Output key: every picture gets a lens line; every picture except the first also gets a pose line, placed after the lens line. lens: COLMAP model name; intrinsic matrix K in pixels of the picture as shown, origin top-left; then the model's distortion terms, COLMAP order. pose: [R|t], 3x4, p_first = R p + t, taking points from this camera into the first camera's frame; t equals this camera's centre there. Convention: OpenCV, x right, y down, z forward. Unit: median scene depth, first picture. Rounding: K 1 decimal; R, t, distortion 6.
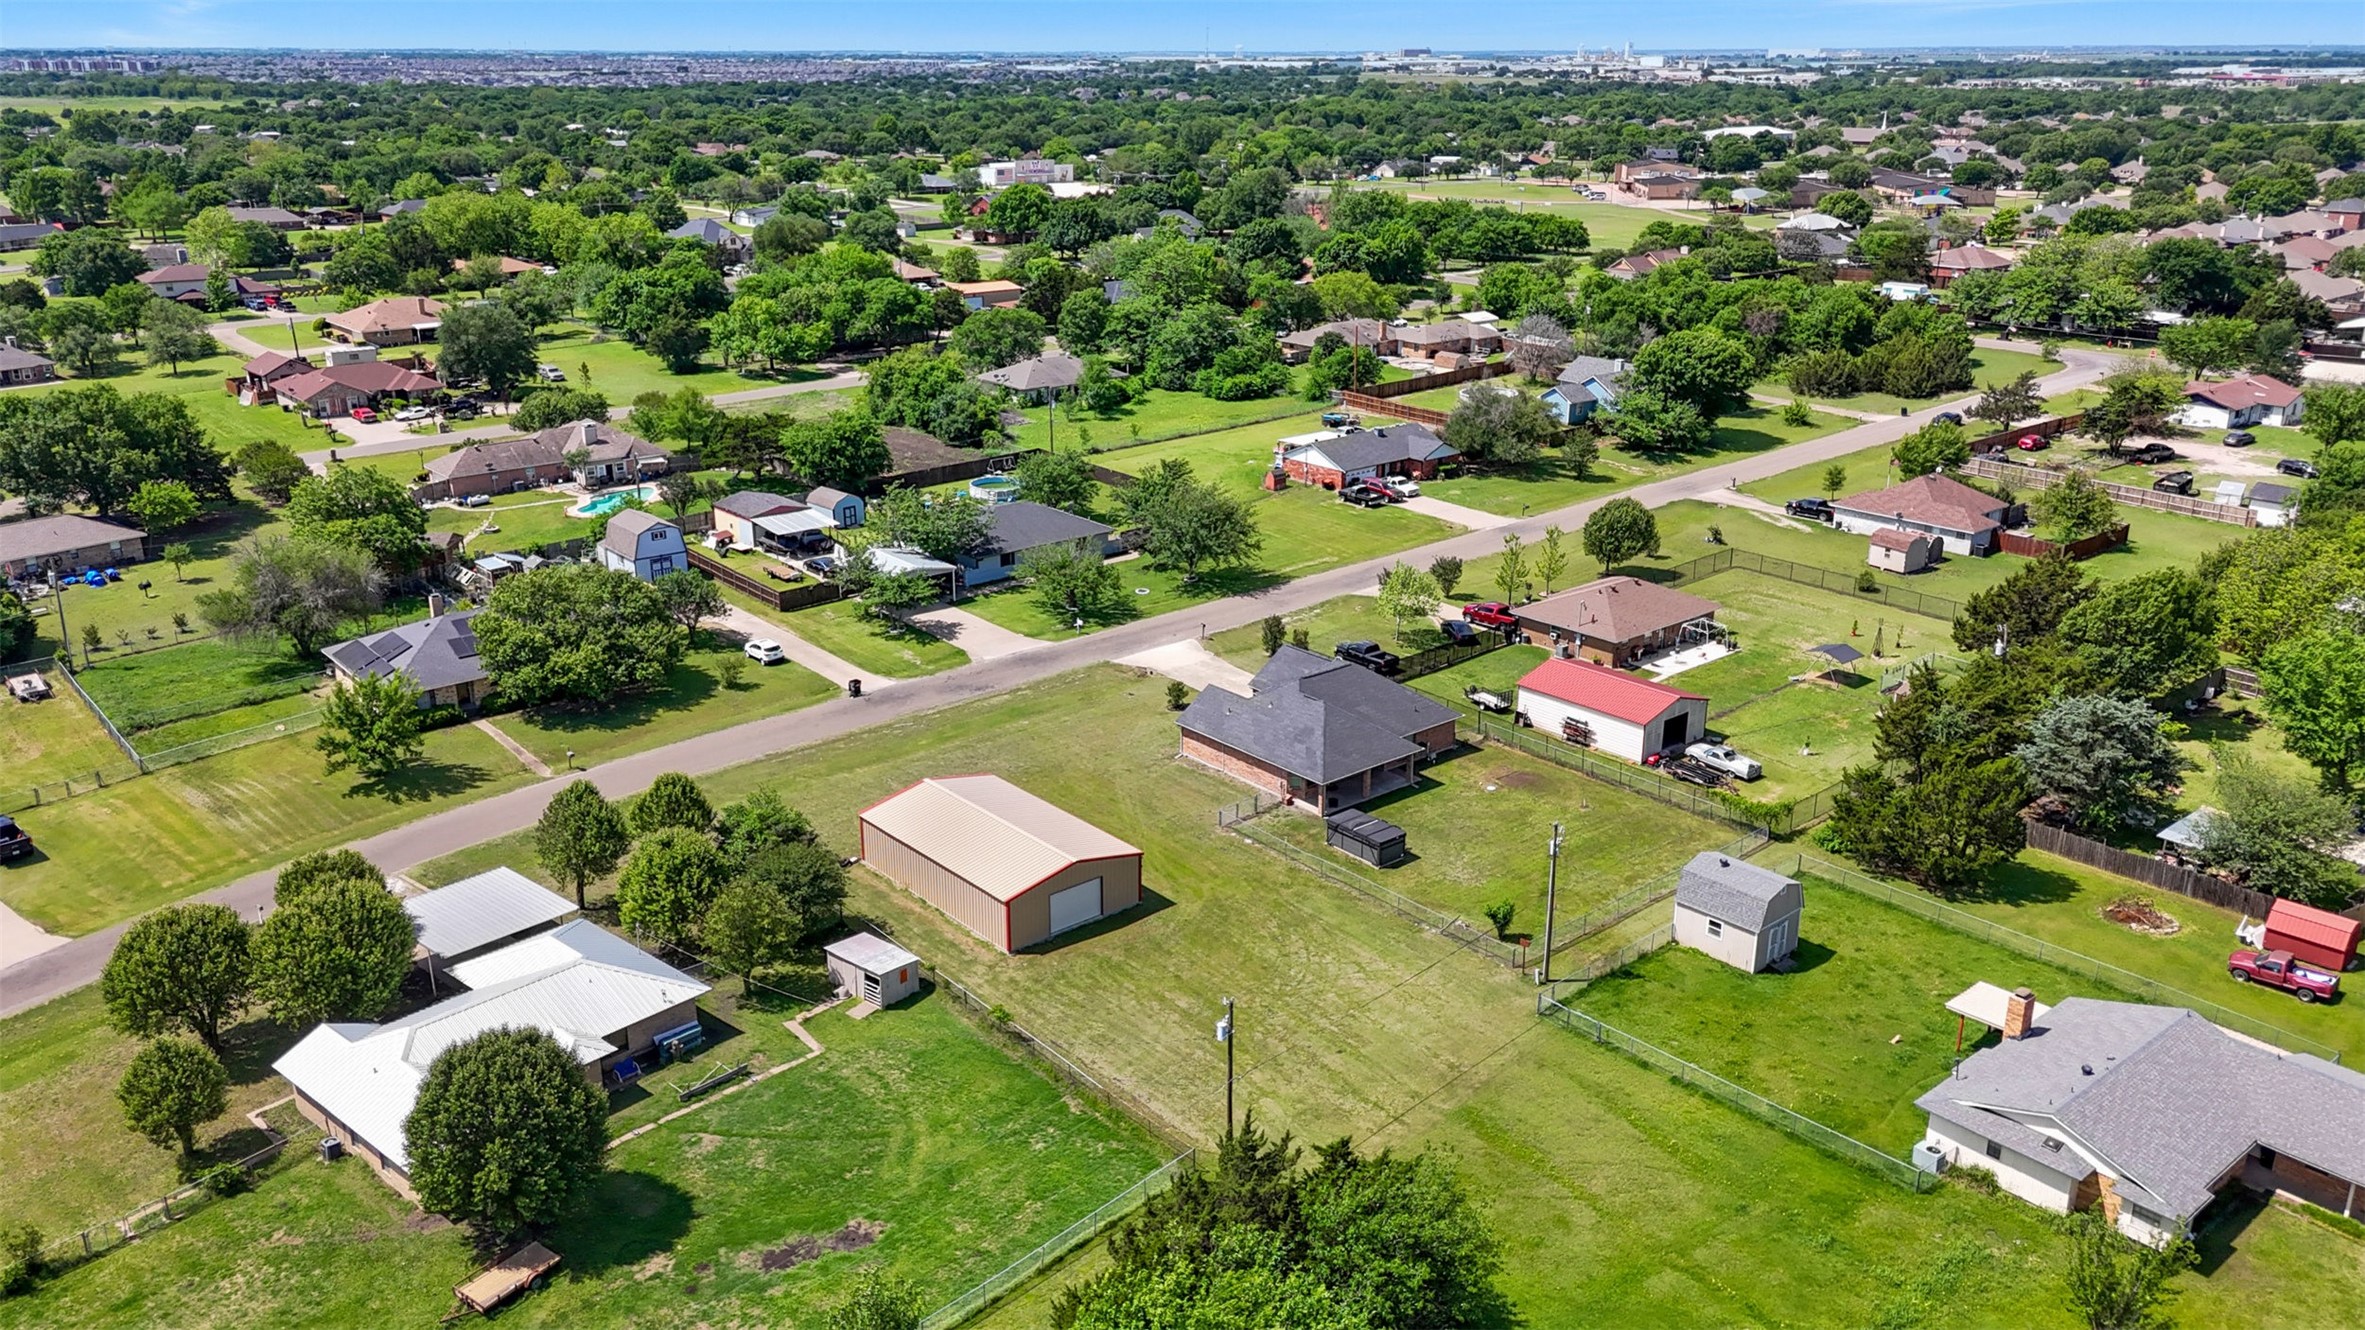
lens RADIAL K [[1739.0, 0, 1182.5], [0, 1739.0, 665.0], [0, 0, 1]] dist [0.088283, -0.091774]
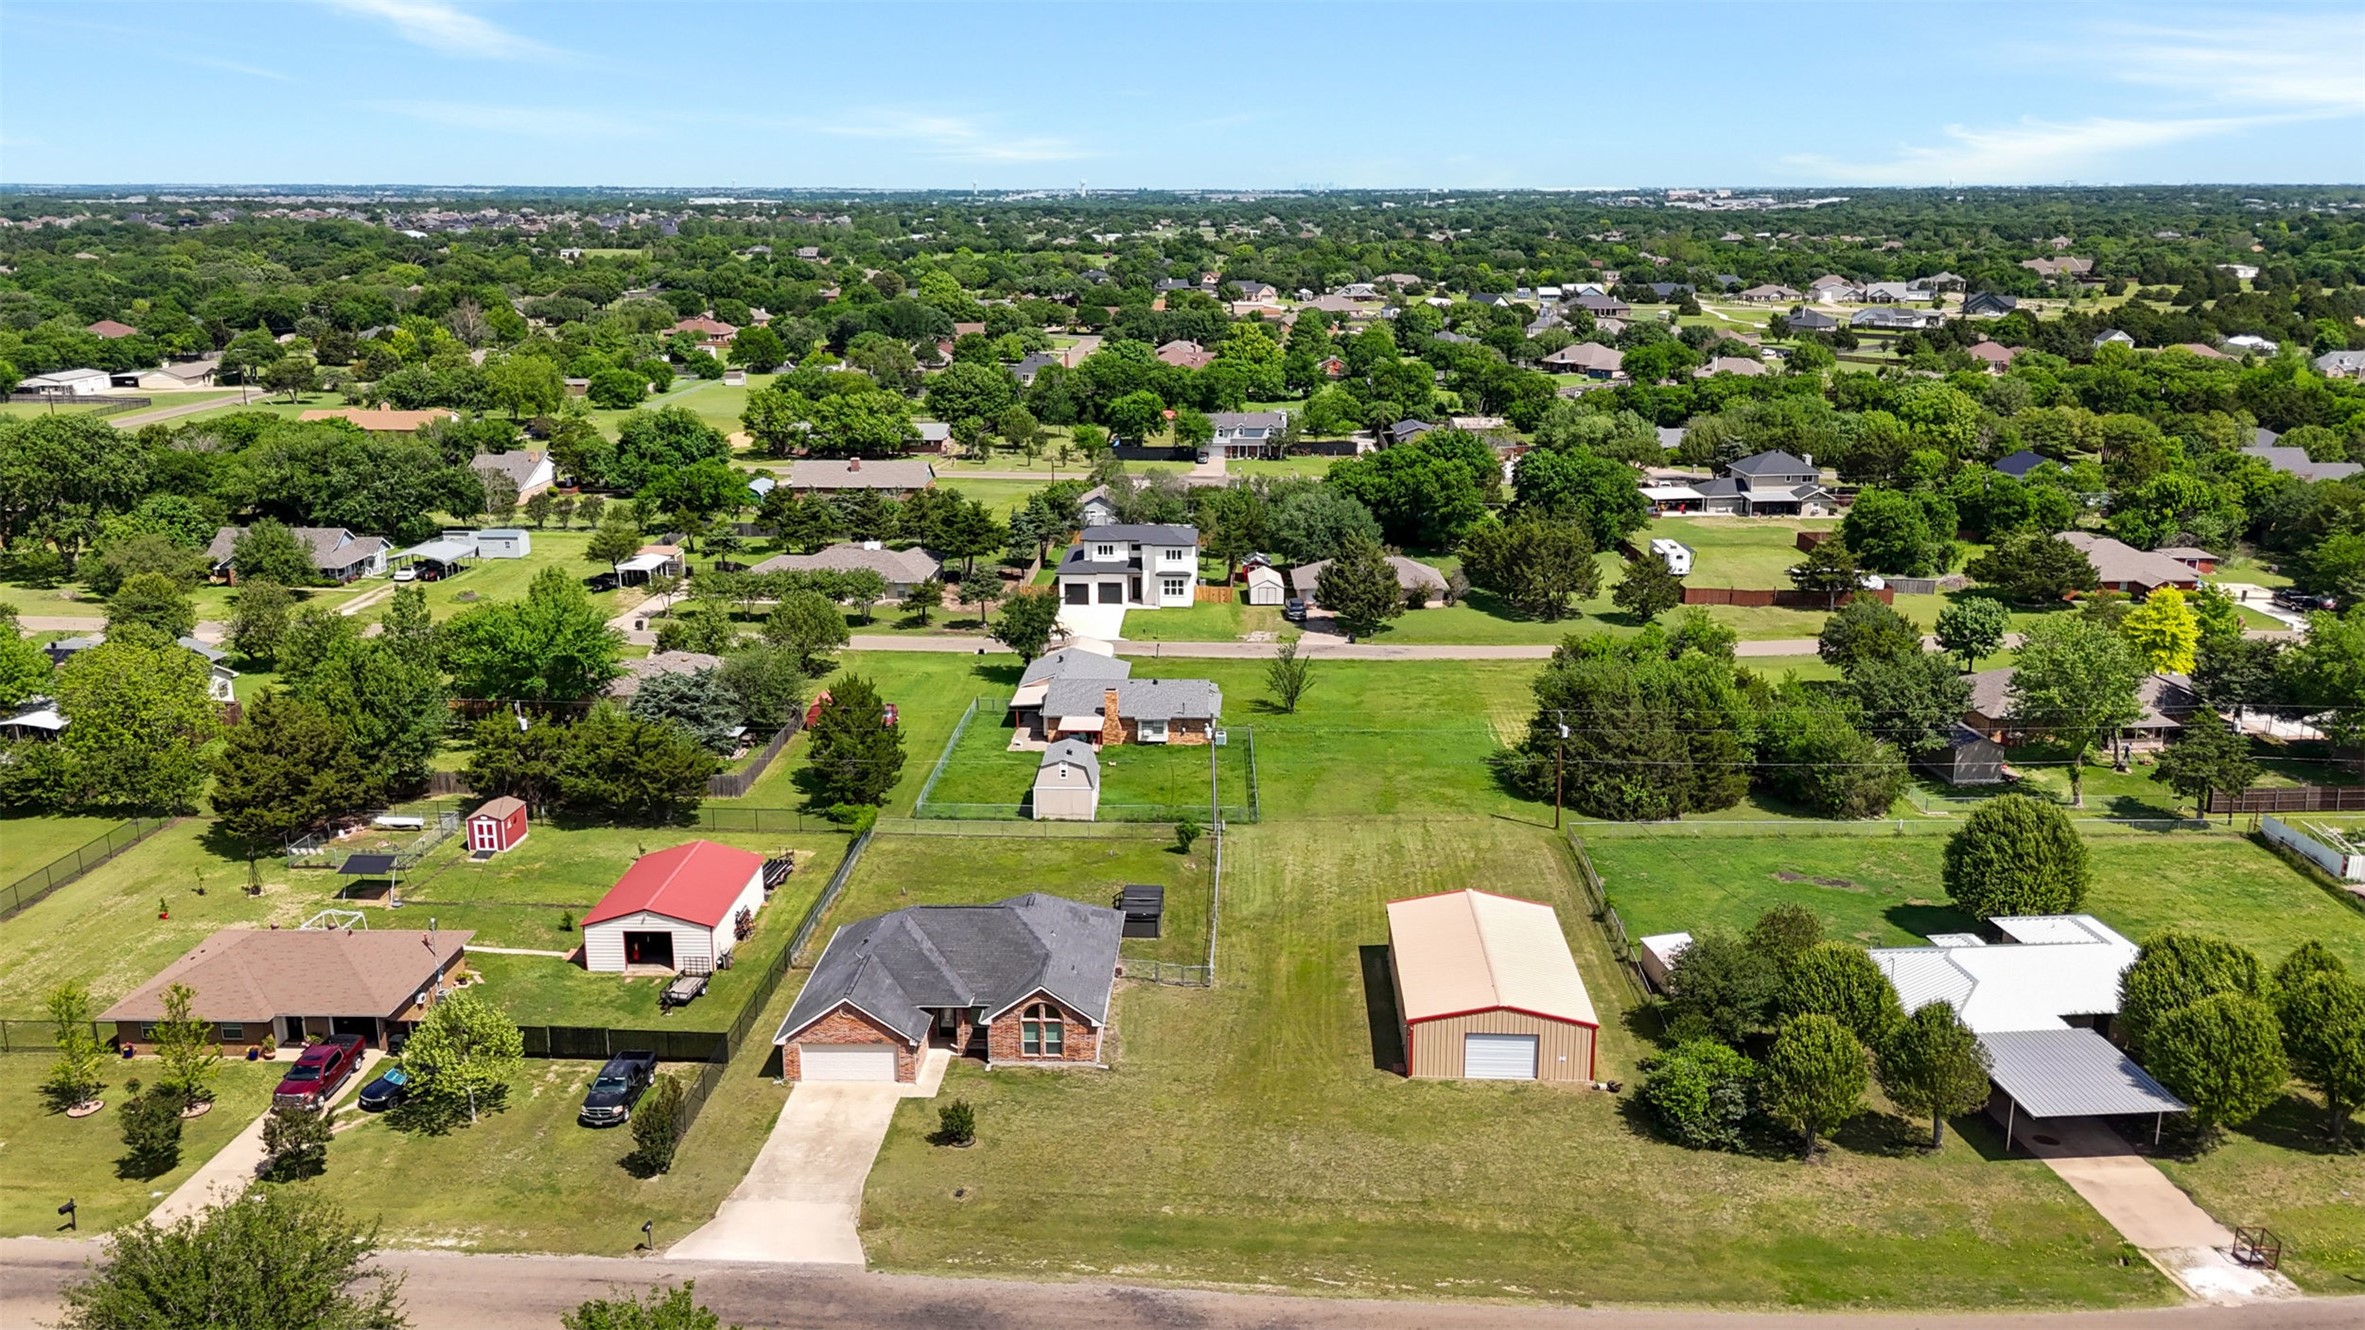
lens RADIAL K [[1769.1, 0, 1193.1], [0, 1769.1, 665.8], [0, 0, 1]] dist [0.091064, -0.107889]
pose [[-0.737209, -0.173159, 0.653100, -0.453931], [0.224434, 0.848963, 0.478427, -0.408441], [-0.637301, 0.499278, -0.587000, 1.224111]]
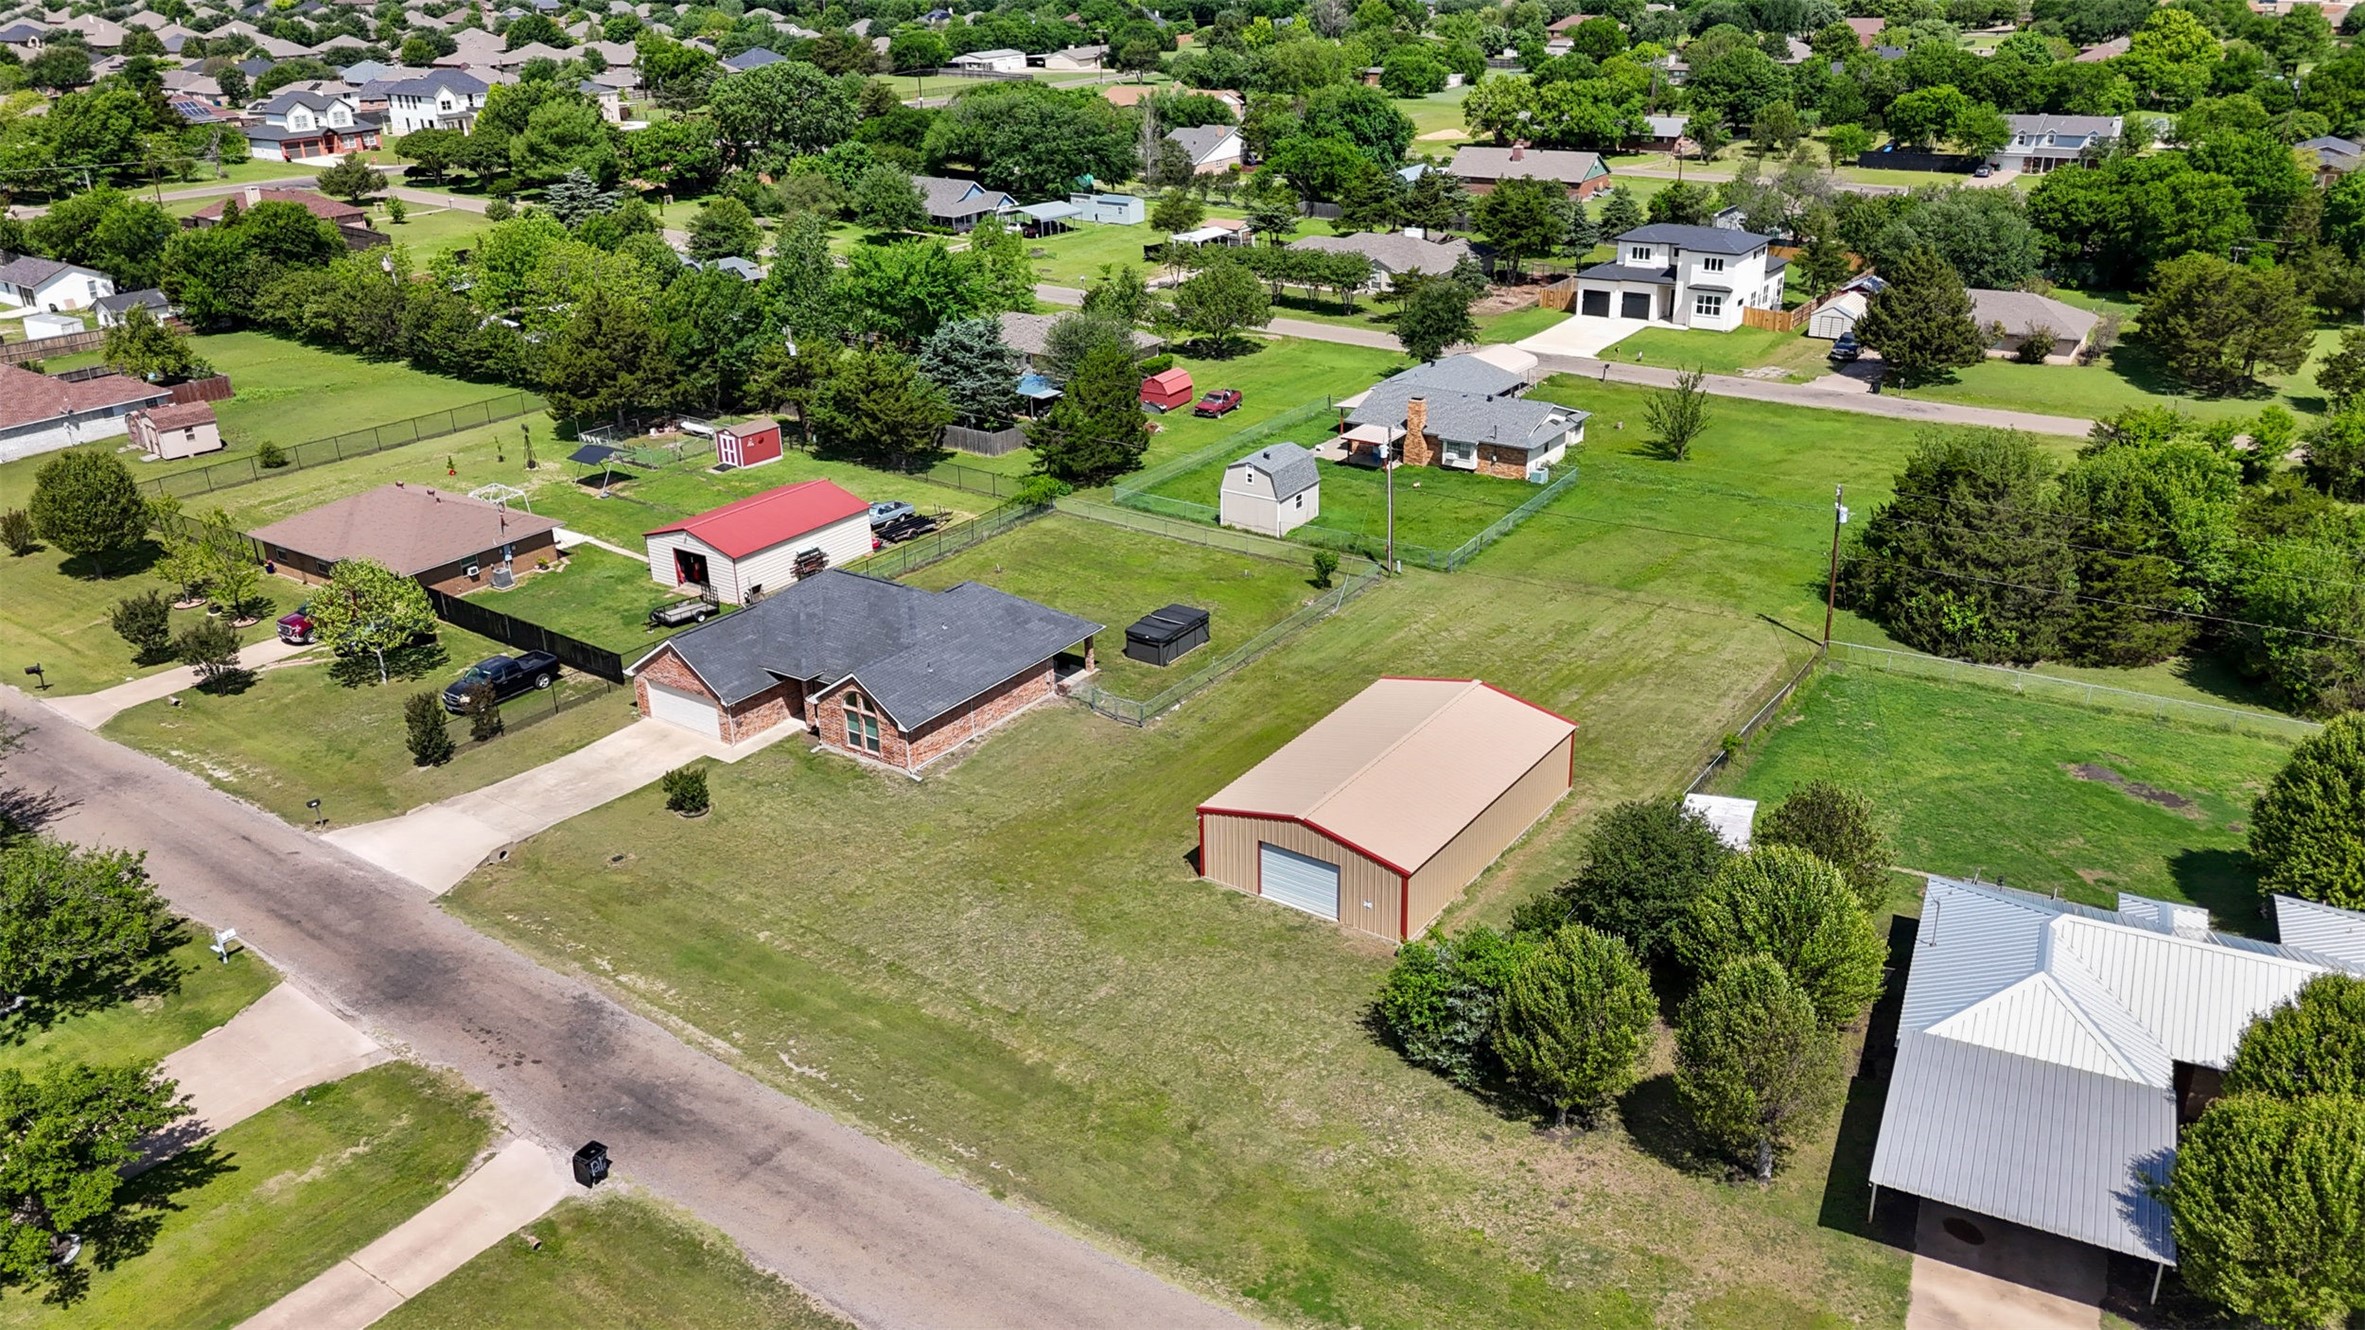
lens RADIAL K [[1739.0, 0, 1182.5], [0, 1739.0, 665.0], [0, 0, 1]] dist [0.088283, -0.091774]
pose [[-0.257800, -0.375578, 0.890214, -0.541267], [0.337680, 0.828232, 0.447218, -0.218973], [-0.905269, 0.415900, -0.086693, 0.870269]]
